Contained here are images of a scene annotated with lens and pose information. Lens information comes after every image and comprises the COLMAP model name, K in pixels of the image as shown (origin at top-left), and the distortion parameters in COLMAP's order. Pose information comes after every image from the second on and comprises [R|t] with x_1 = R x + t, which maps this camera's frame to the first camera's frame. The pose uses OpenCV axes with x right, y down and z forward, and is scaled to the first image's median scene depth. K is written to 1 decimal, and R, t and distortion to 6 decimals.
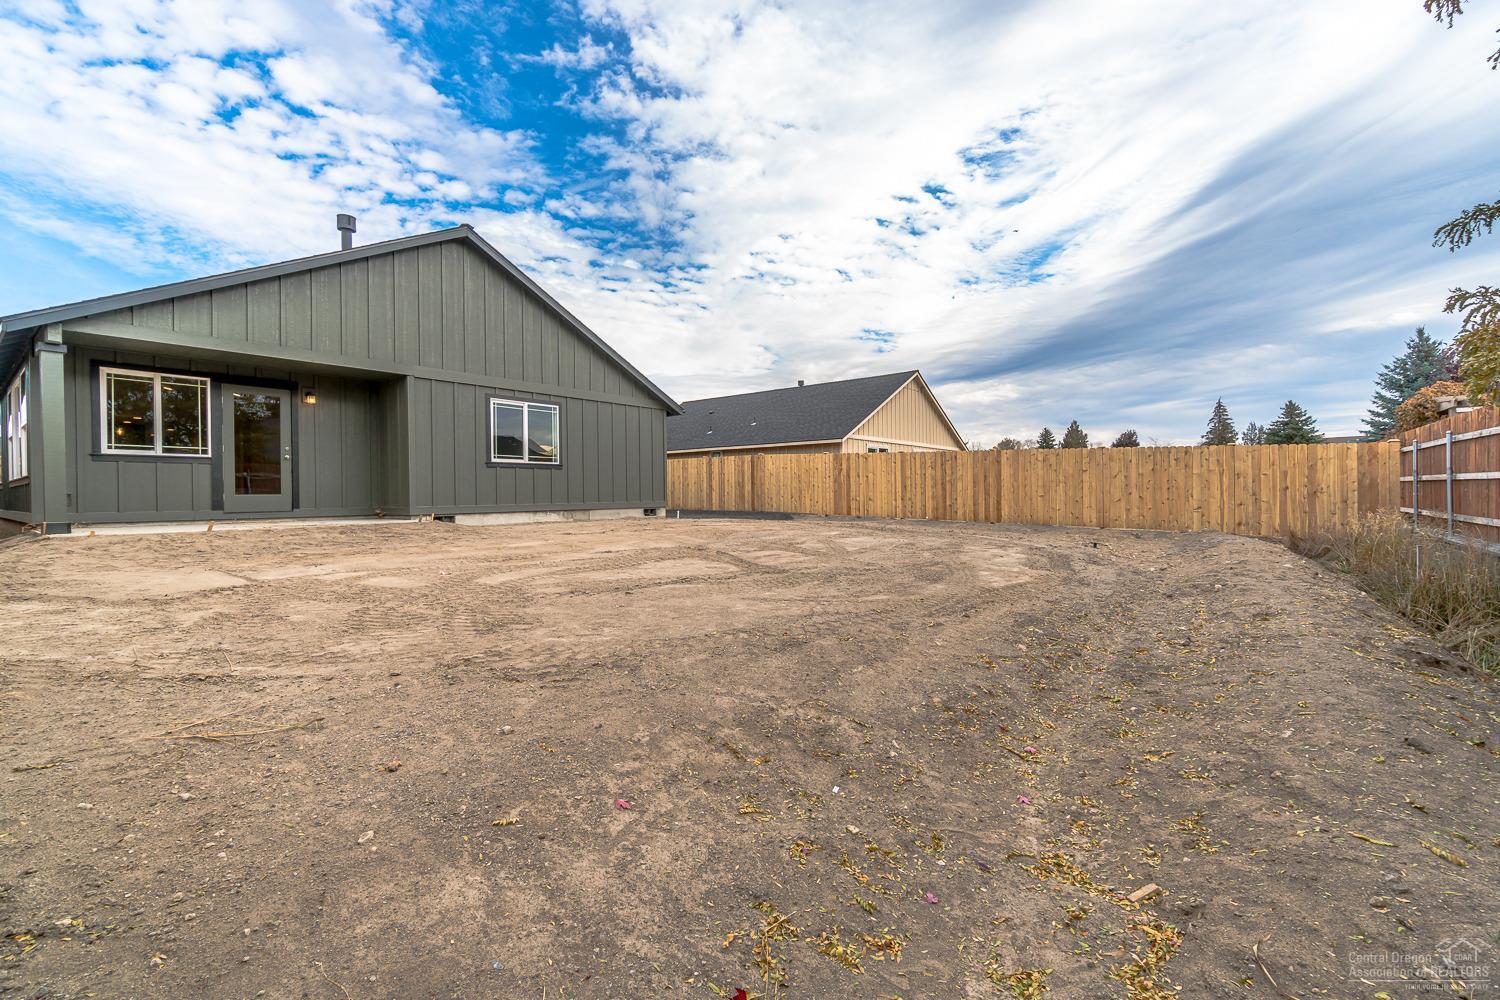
lens RADIAL K [[643.5, 0, 750.0], [0, 643.5, 500.0], [0, 0, 1]] dist [-0.001426, -0.000278]
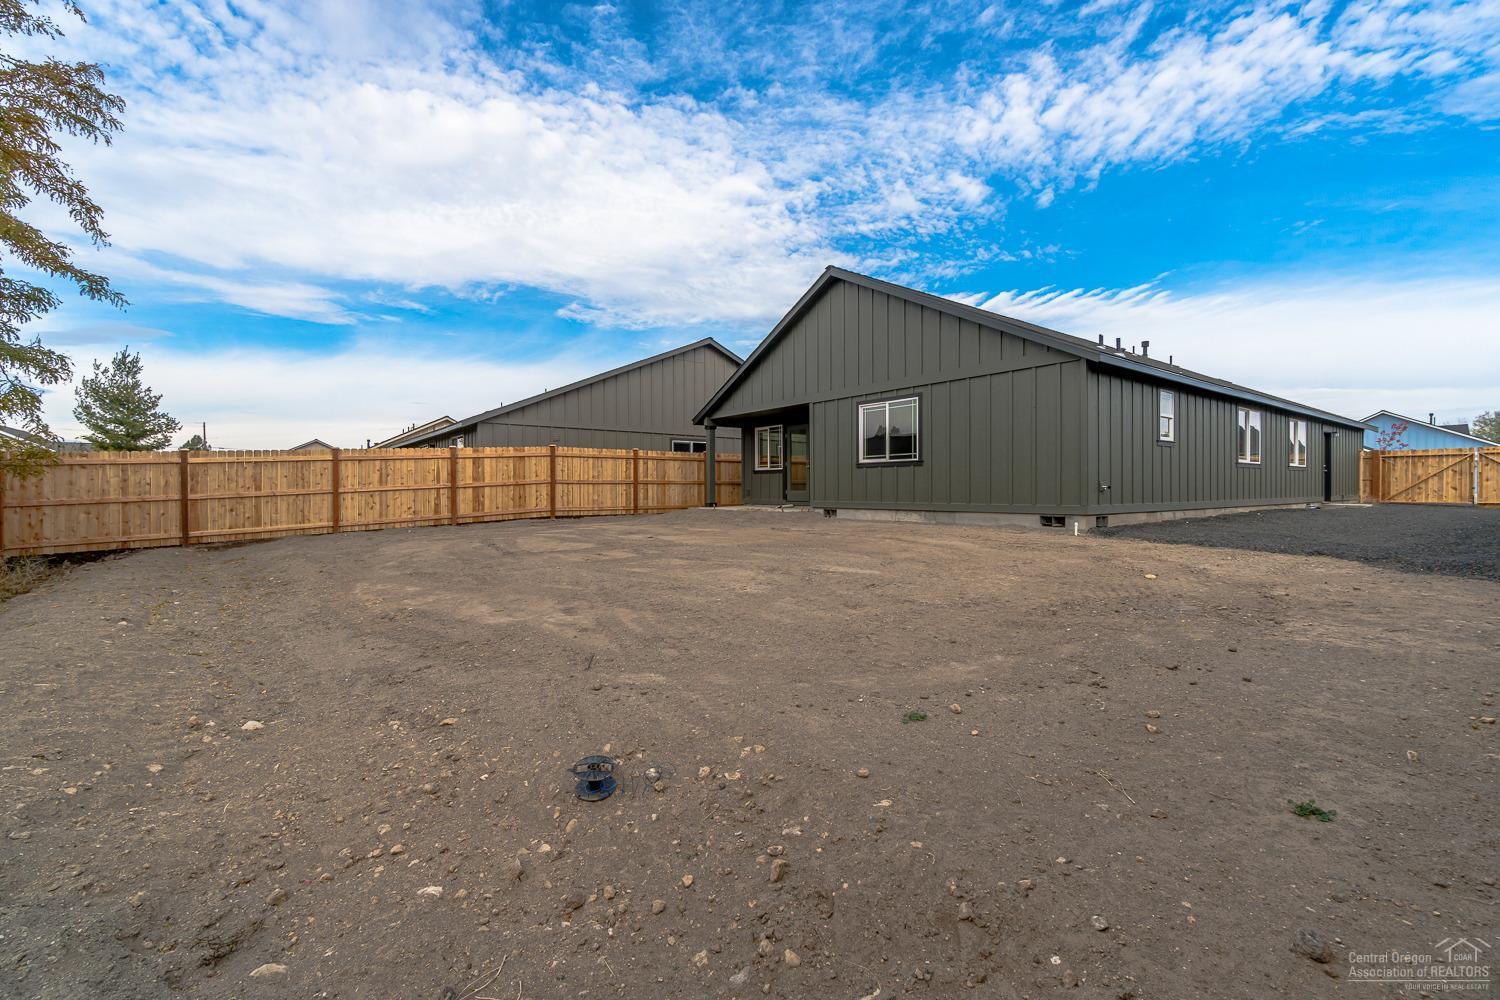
lens RADIAL K [[643.5, 0, 750.0], [0, 643.5, 500.0], [0, 0, 1]] dist [-0.001426, -0.000278]
pose [[-0.275896, 0.043840, -0.960187, 0.701366], [0.013289, 0.999038, 0.041795, -0.043524], [0.961096, -0.001229, -0.276213, 1.094002]]
